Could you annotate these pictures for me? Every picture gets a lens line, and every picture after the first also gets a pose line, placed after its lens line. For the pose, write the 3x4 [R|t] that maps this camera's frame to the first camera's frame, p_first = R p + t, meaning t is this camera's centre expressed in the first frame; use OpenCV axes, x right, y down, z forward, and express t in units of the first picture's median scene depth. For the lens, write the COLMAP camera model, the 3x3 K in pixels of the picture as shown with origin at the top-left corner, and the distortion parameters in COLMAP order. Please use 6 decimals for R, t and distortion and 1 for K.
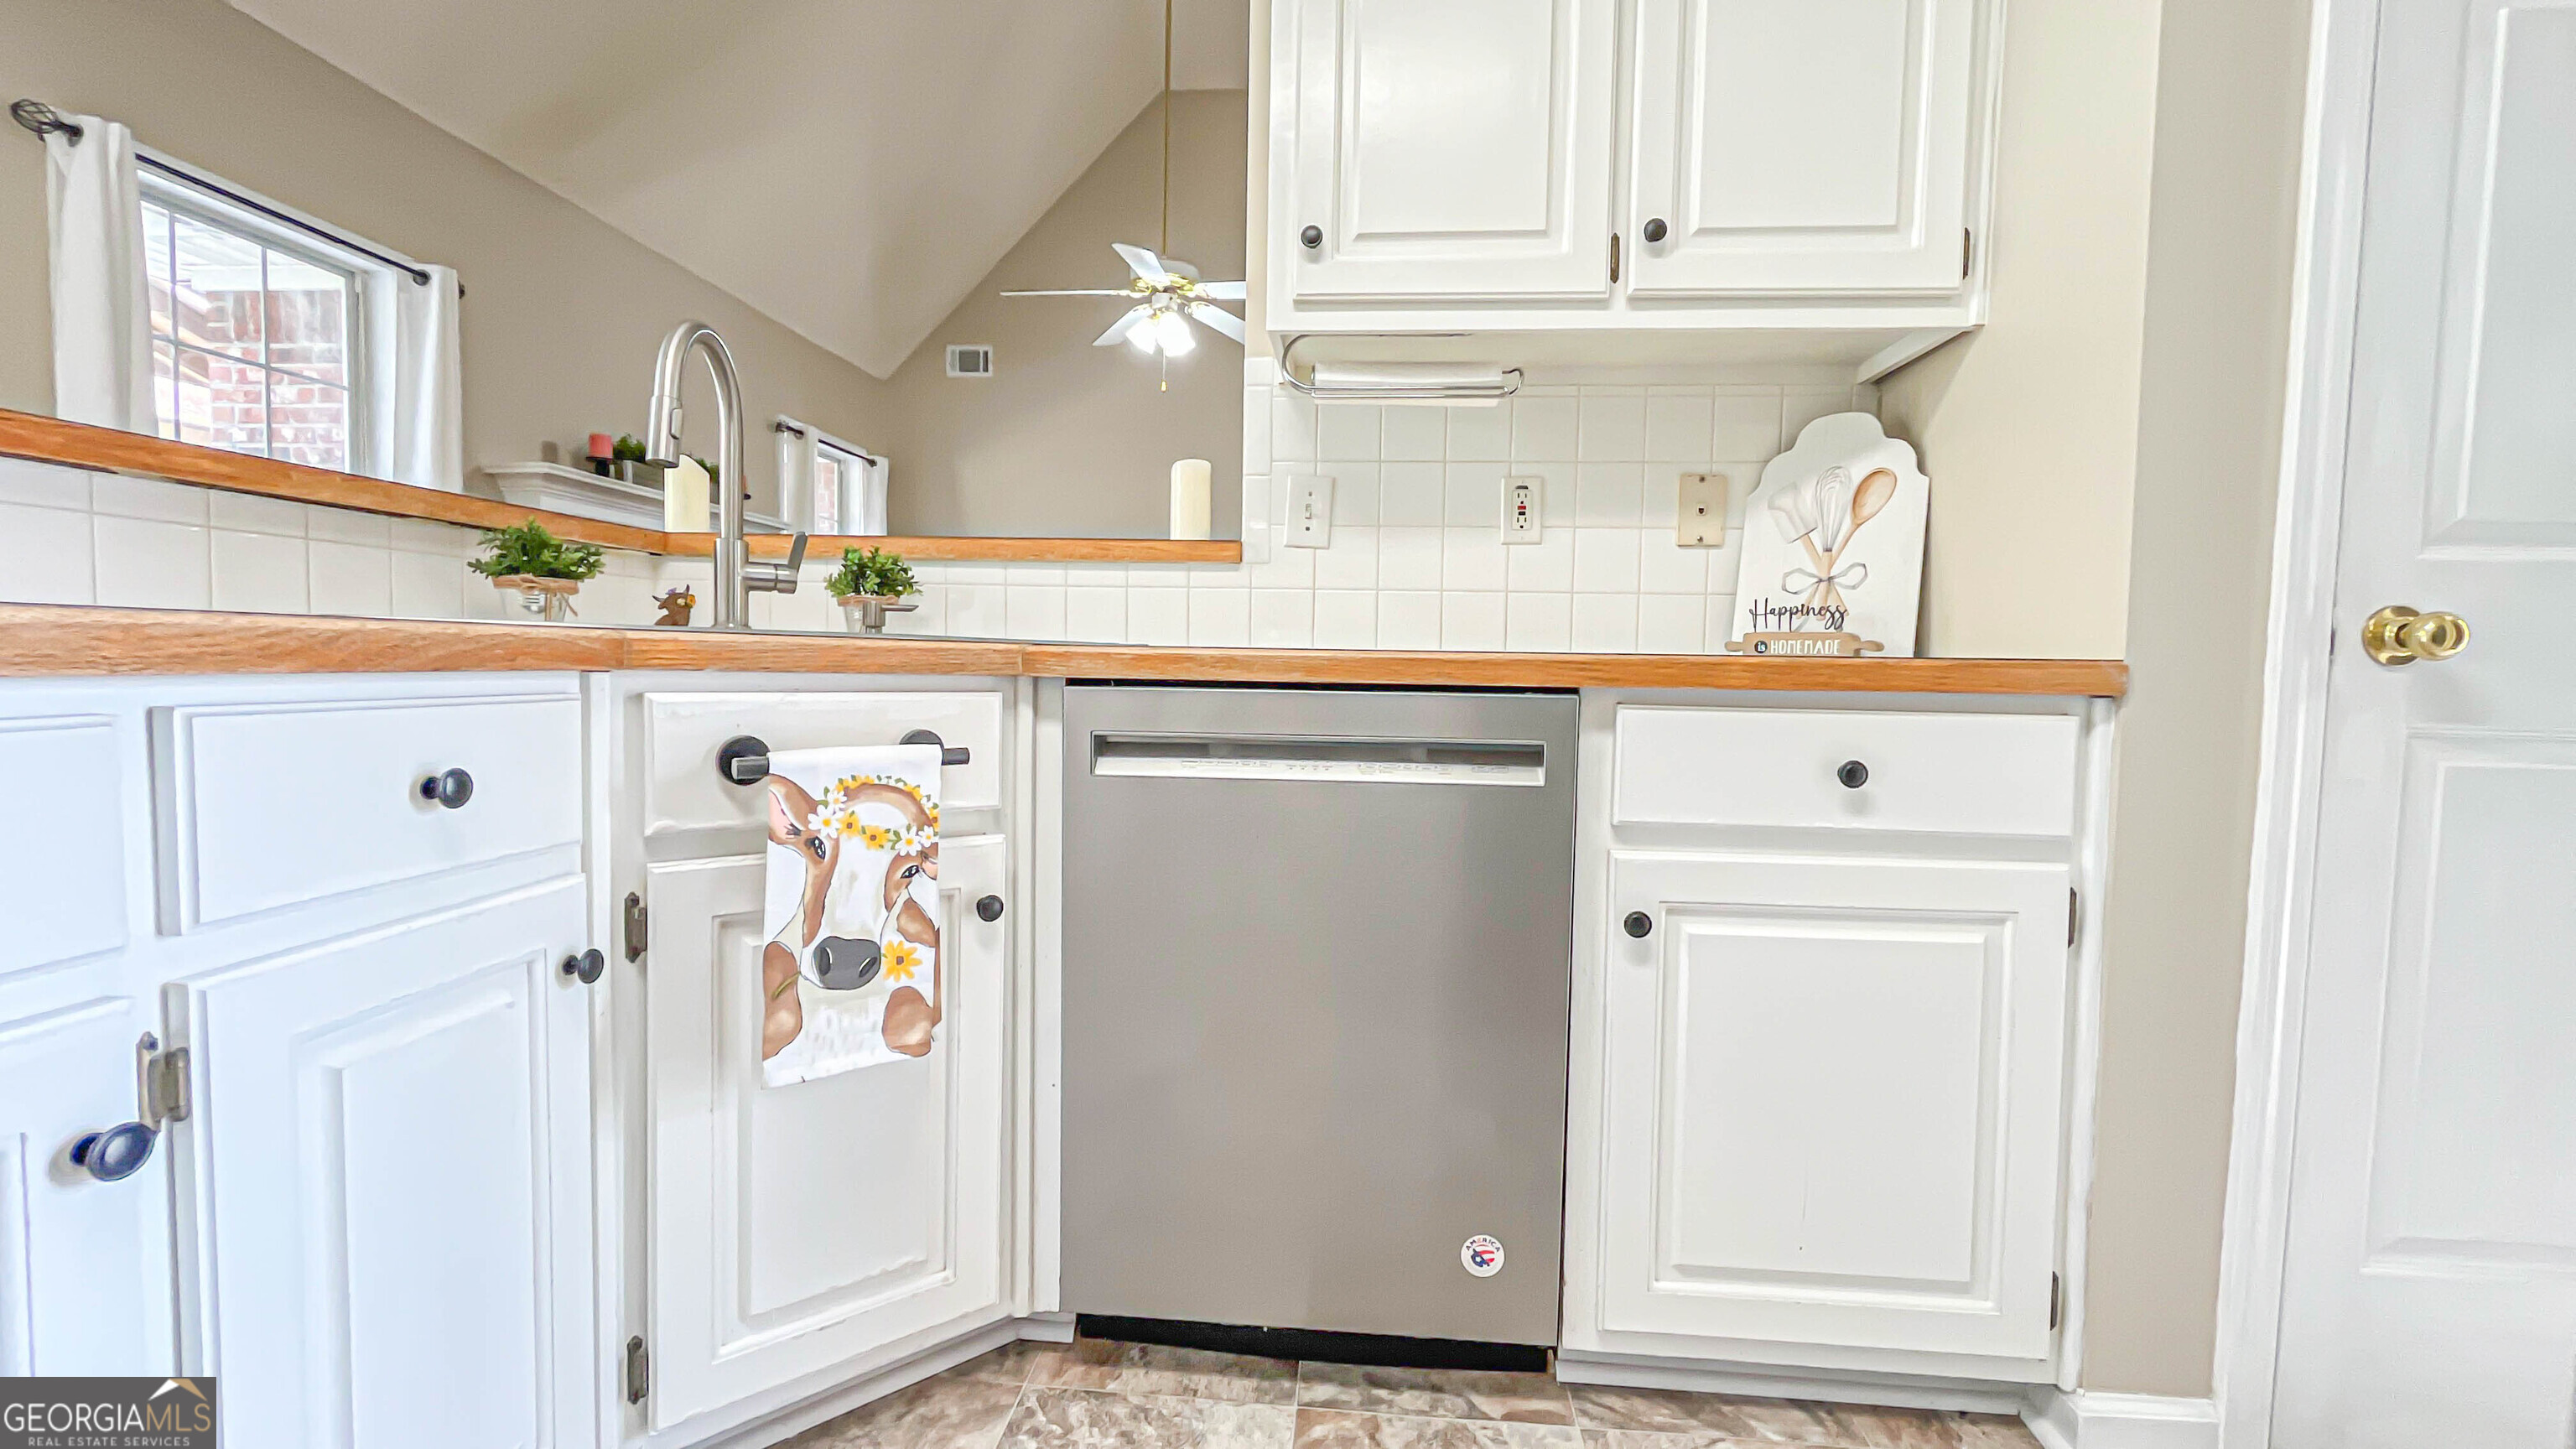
lens RADIAL K [[1048.0, 0, 1284.4], [0, 1048.0, 713.4], [0, 0, 1]] dist [-0.002358, -0.000250]
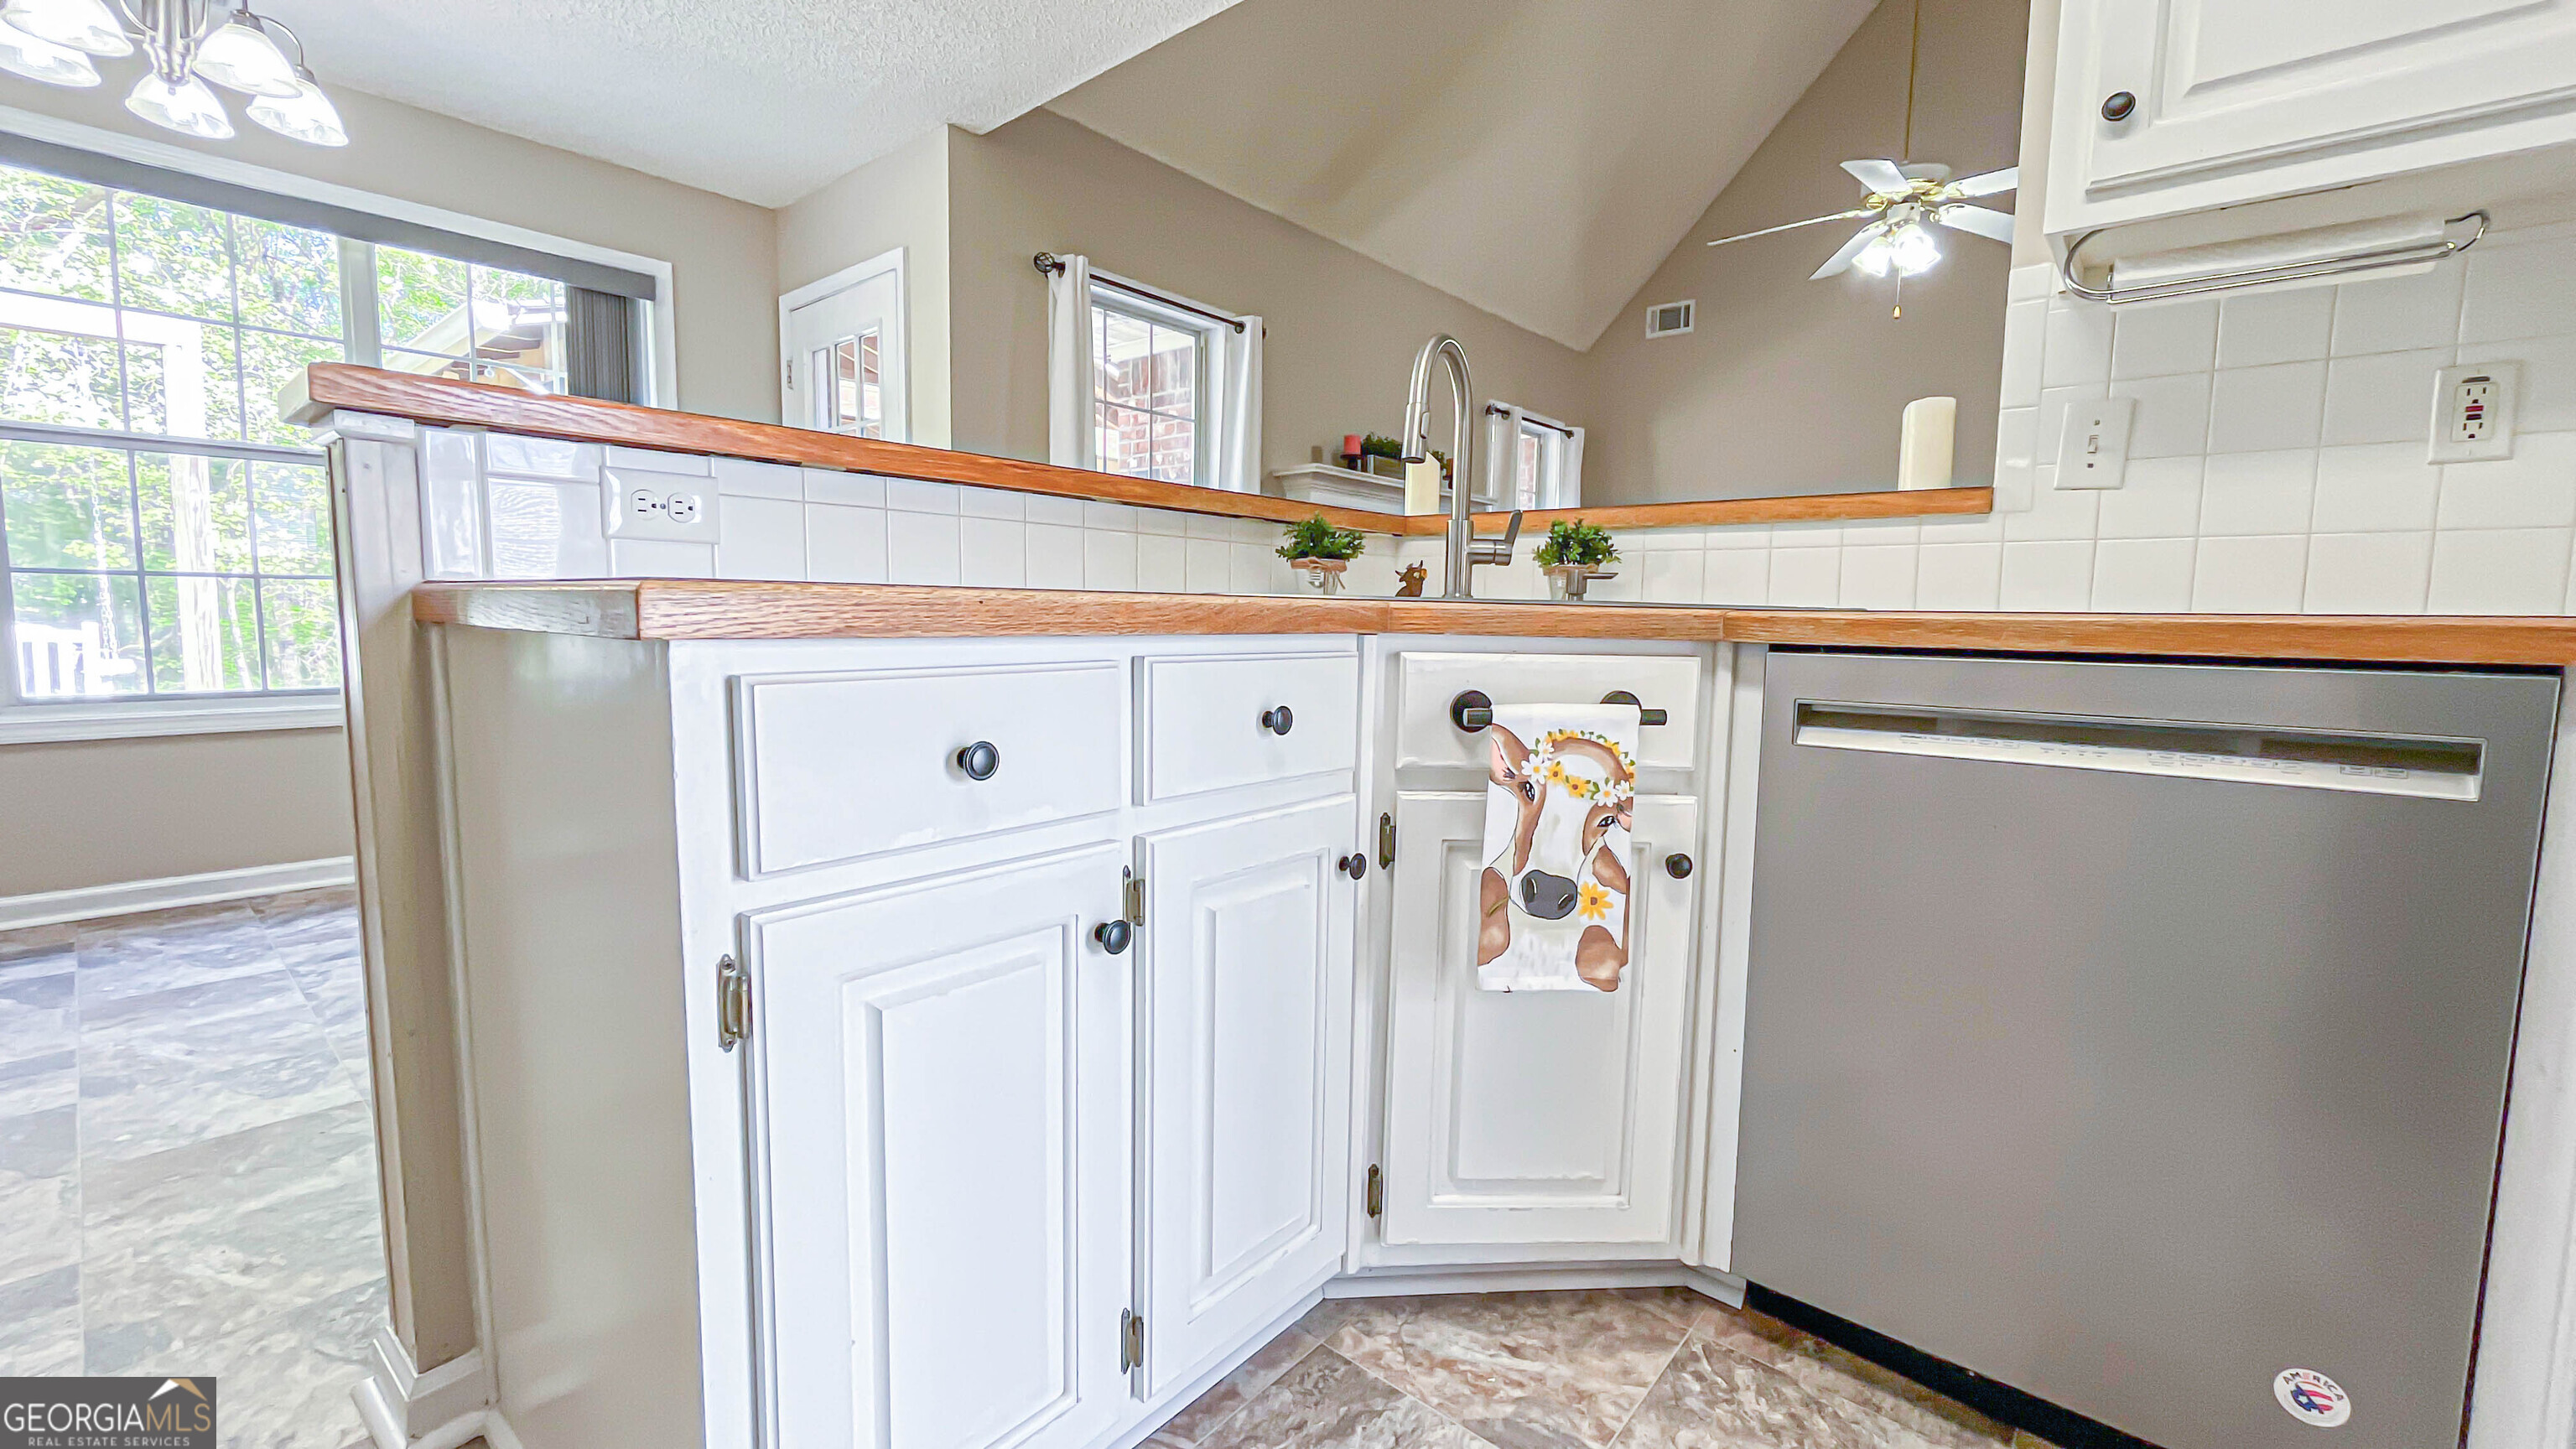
lens RADIAL K [[1048.0, 0, 1284.1], [0, 1048.0, 713.9], [0, 0, 1]] dist [-0.002358, -0.000250]
pose [[0.808746, 0.050485, -0.585988, 0.001538], [-0.030250, 0.998561, 0.044281, 0.001712], [0.587380, -0.018086, 0.809109, -0.051020]]
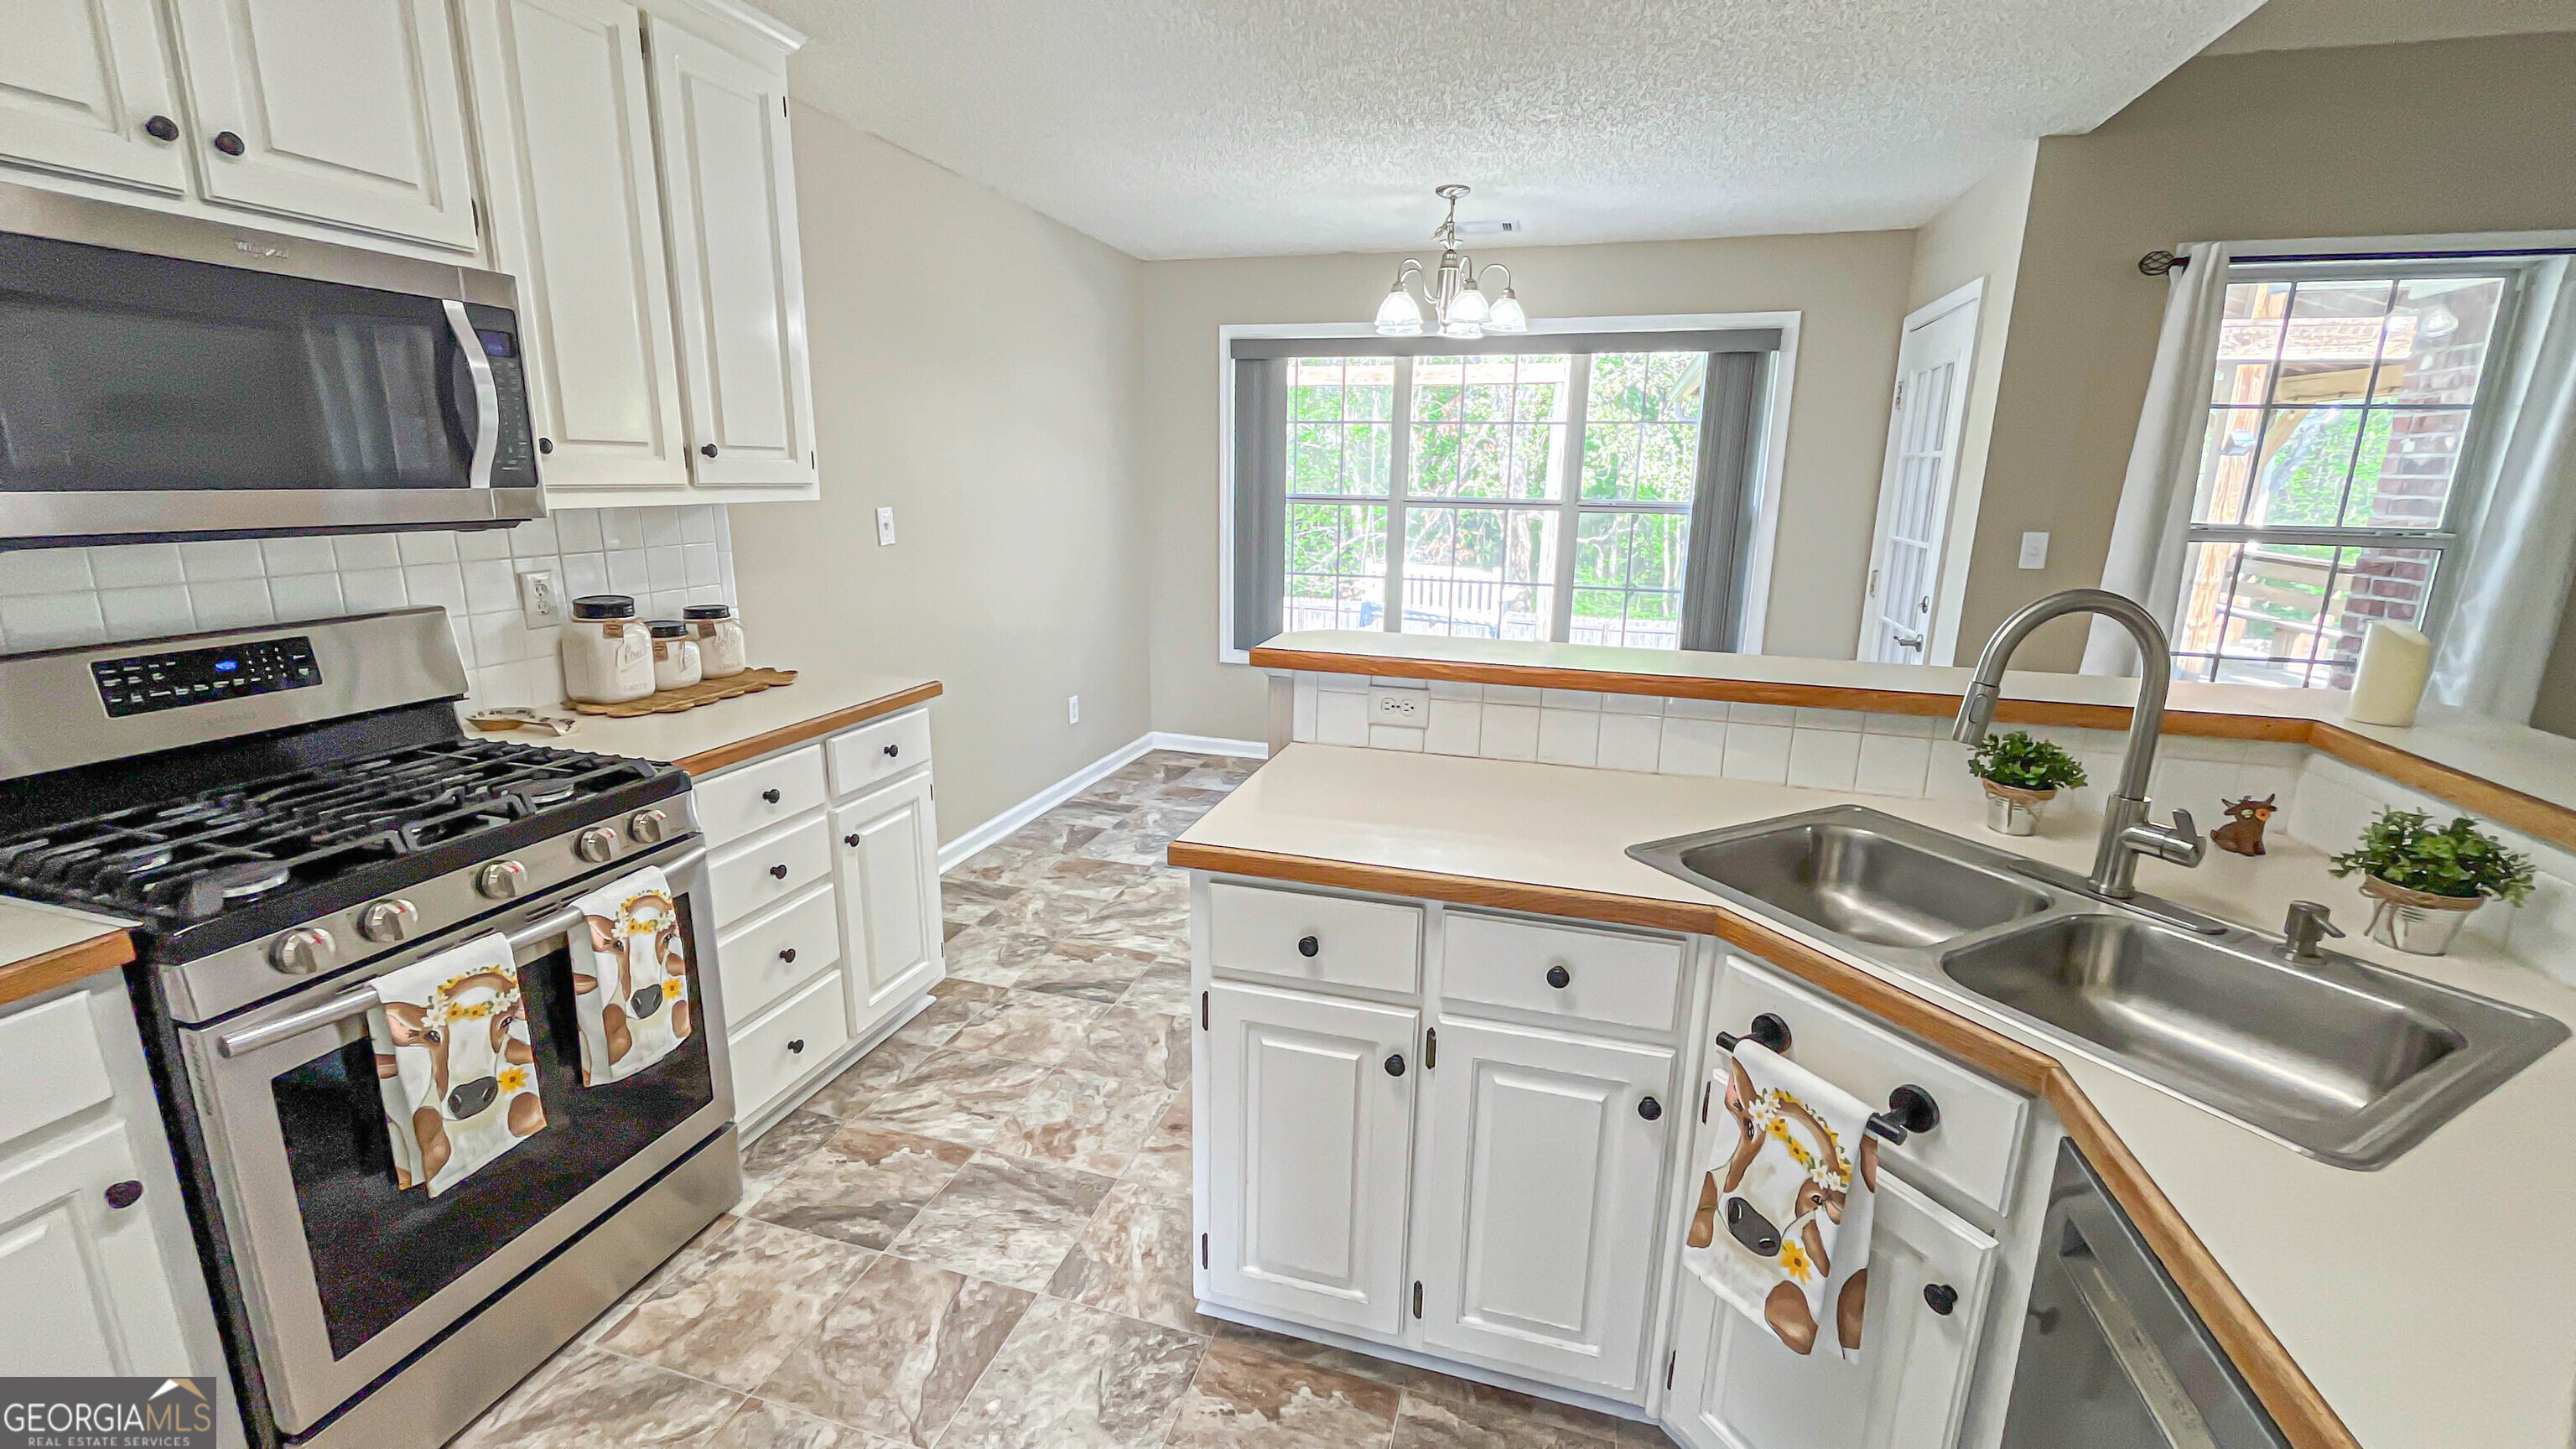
lens RADIAL K [[1048.0, 0, 1283.4], [0, 1048.0, 714.3], [0, 0, 1]] dist [-0.002358, -0.000250]
pose [[-0.205925, 0.198070, -0.958313, 0.513768], [-0.068945, 0.973931, 0.216114, -0.394227], [0.976136, 0.110574, -0.186900, 0.443132]]
